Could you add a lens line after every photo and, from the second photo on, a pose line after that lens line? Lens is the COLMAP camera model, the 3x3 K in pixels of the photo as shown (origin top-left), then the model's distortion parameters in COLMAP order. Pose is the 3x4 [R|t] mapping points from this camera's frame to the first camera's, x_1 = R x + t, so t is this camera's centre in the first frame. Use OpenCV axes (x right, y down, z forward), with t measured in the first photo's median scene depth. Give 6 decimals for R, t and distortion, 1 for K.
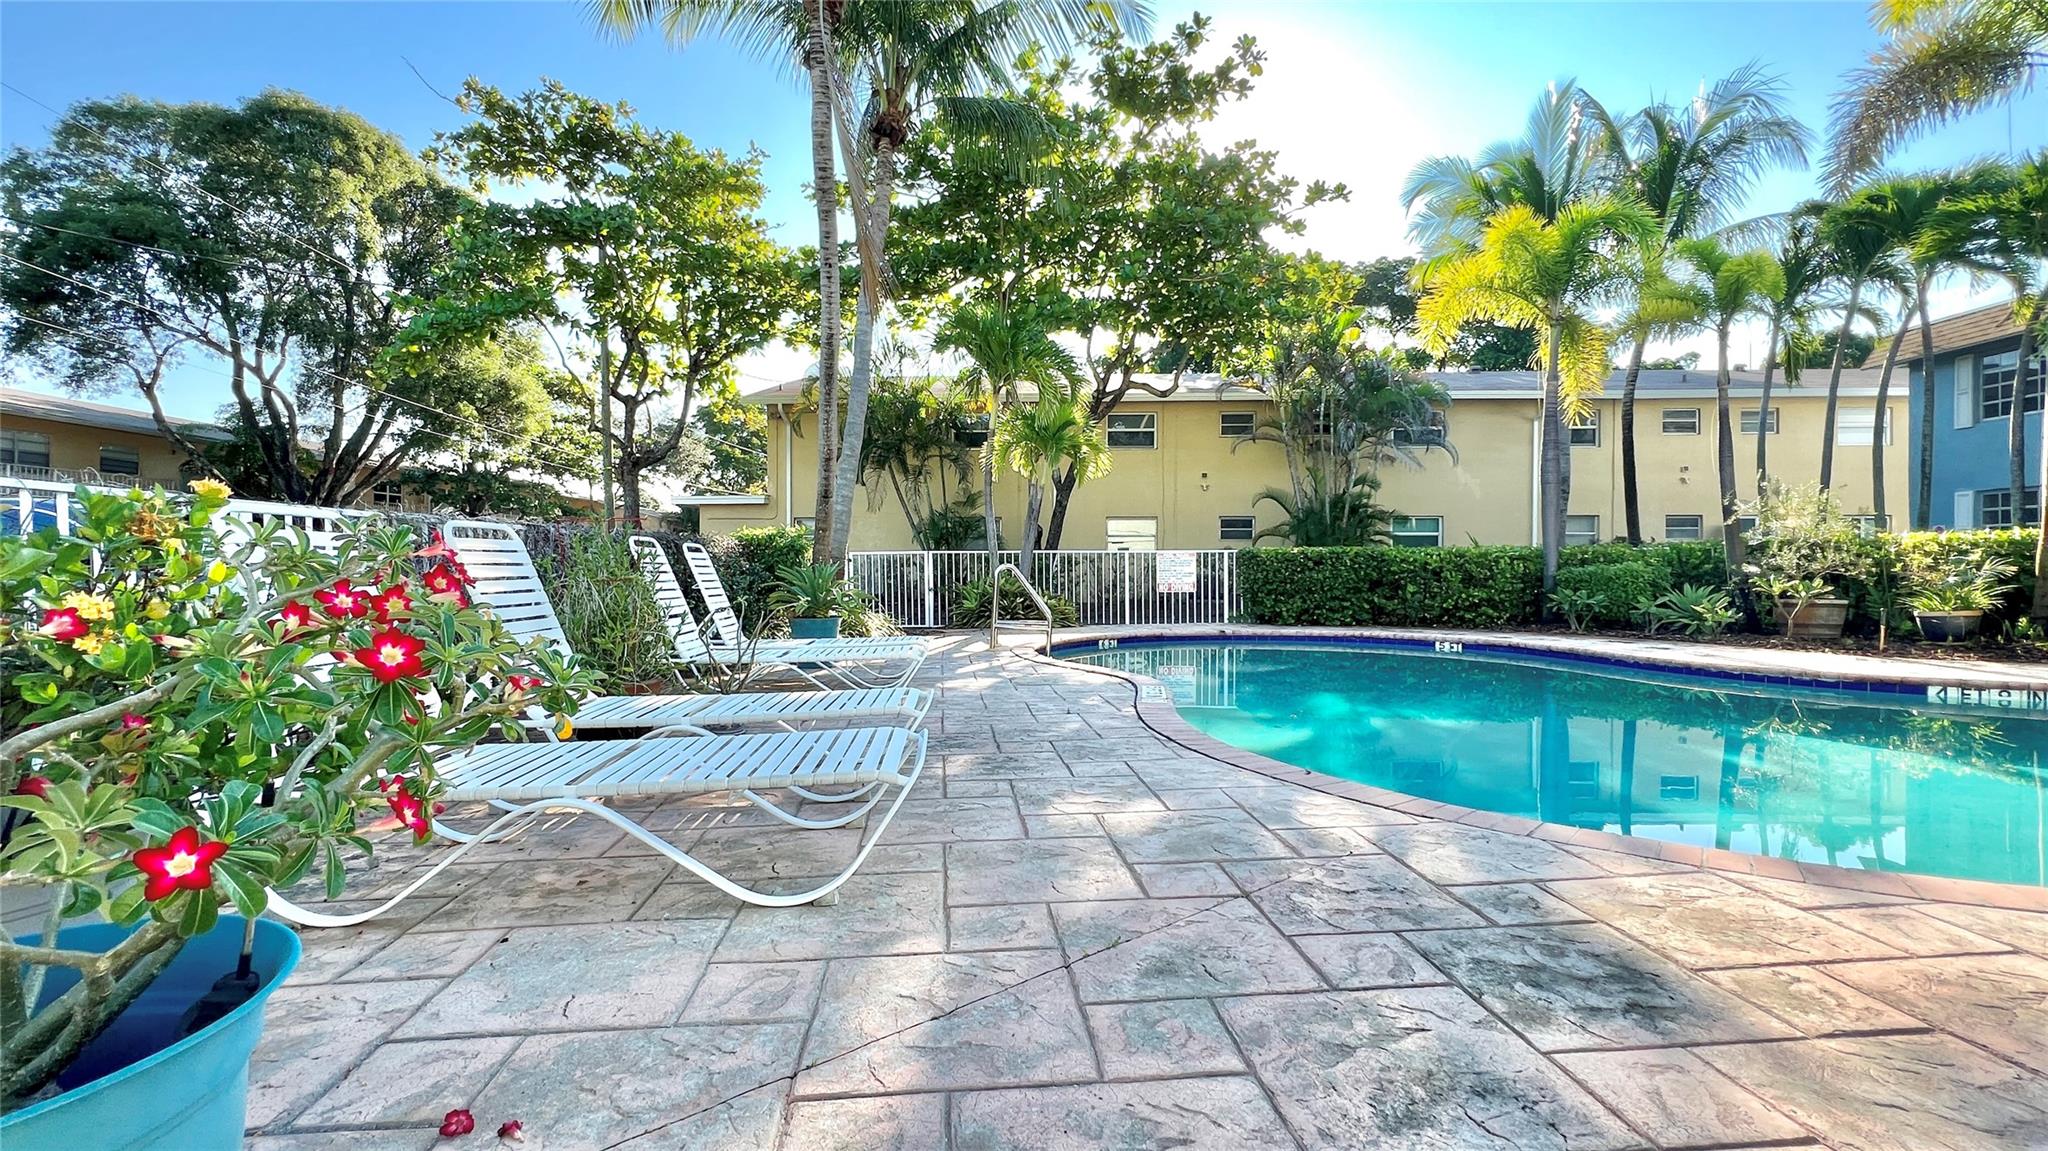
lens RADIAL K [[897.3, 0, 1059.0], [0, 897.3, 582.3], [0, 0, 1]] dist [-0.002804, 0.000531]
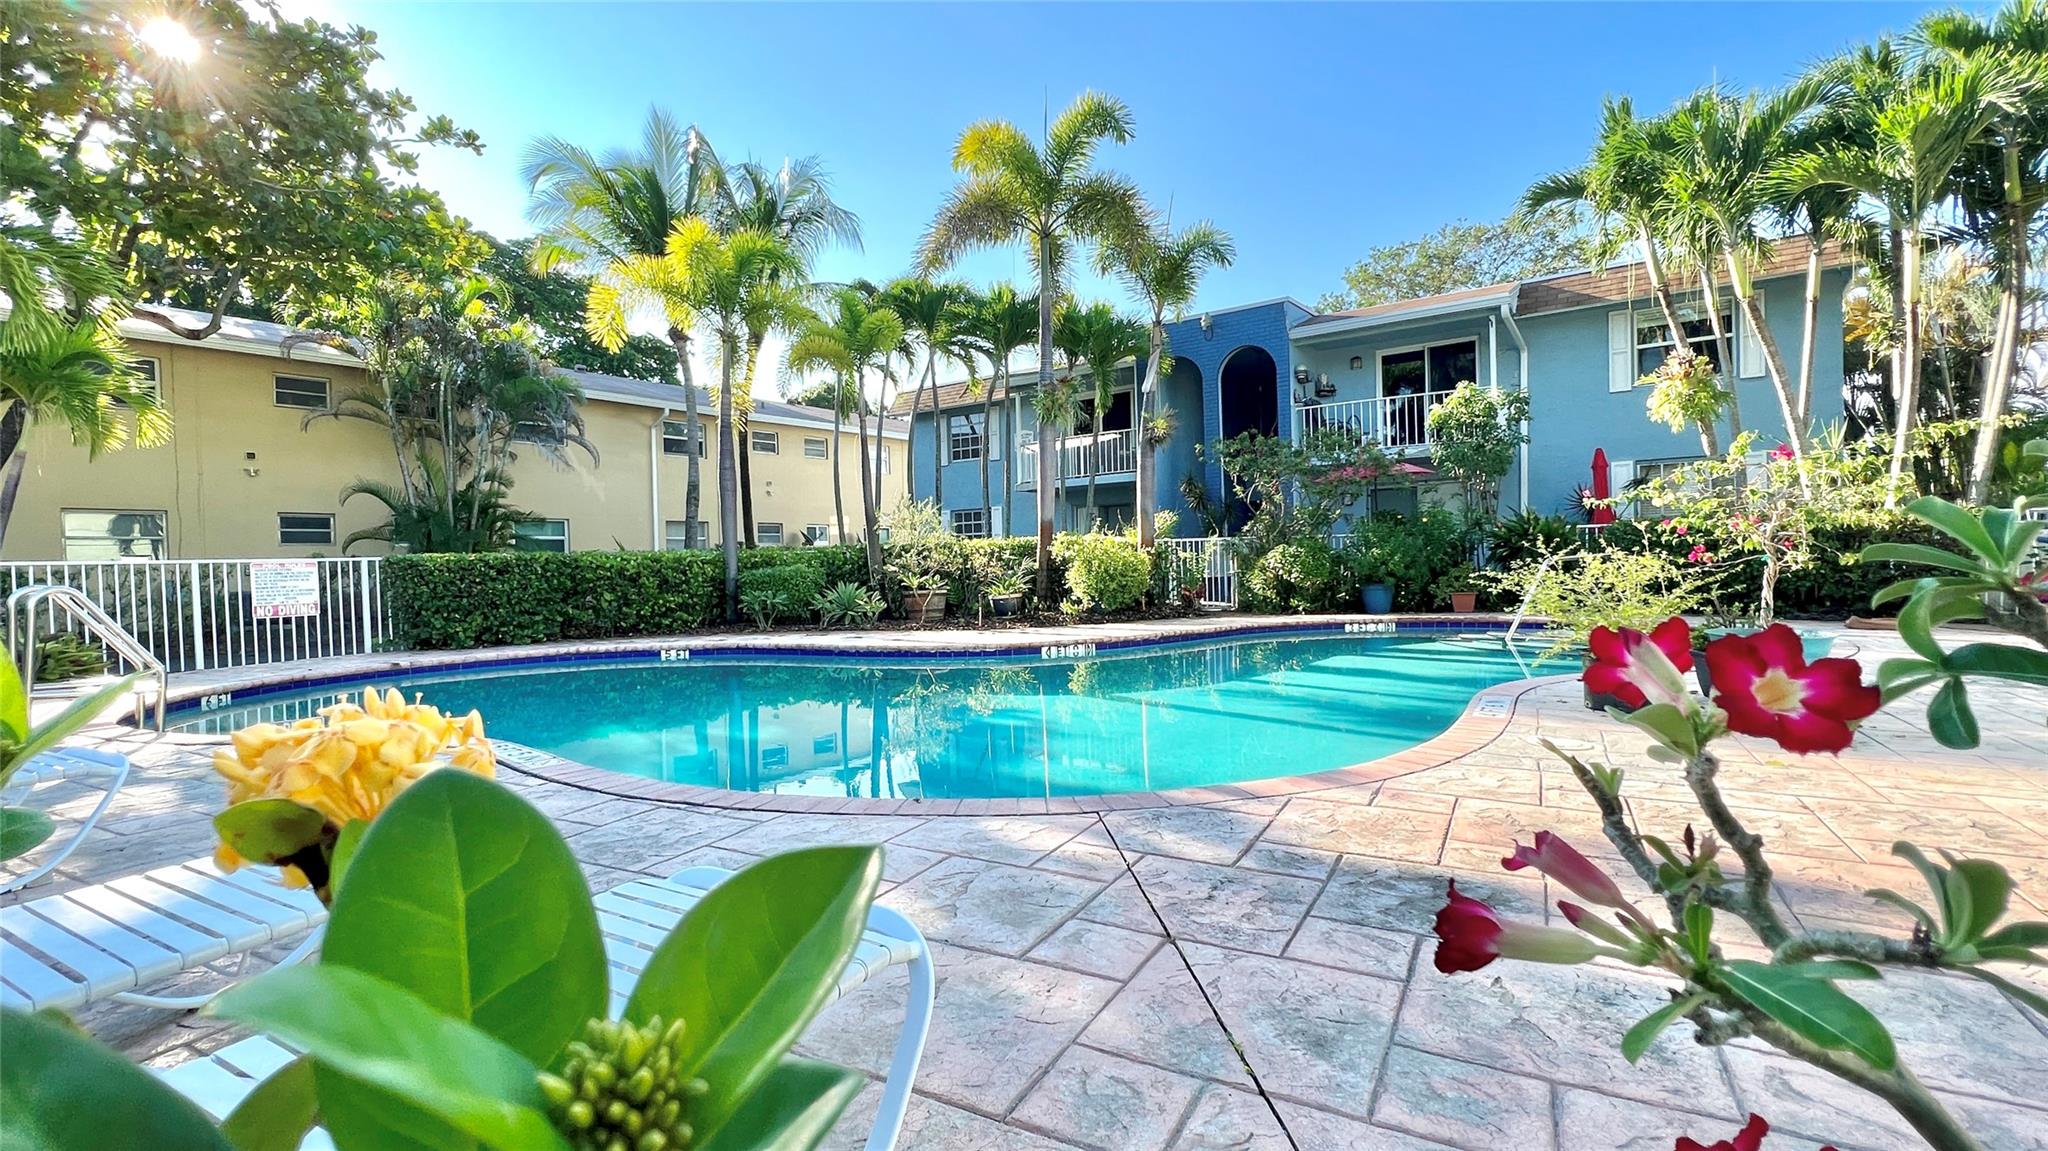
lens RADIAL K [[897.3, 0, 1030.8], [0, 897.3, 571.0], [0, 0, 1]] dist [-0.002804, 0.000531]
pose [[0.583779, -0.023522, 0.811572, -0.105995], [0.037778, 0.999285, 0.001788, -0.004708], [-0.811034, 0.029616, 0.584250, 0.101826]]
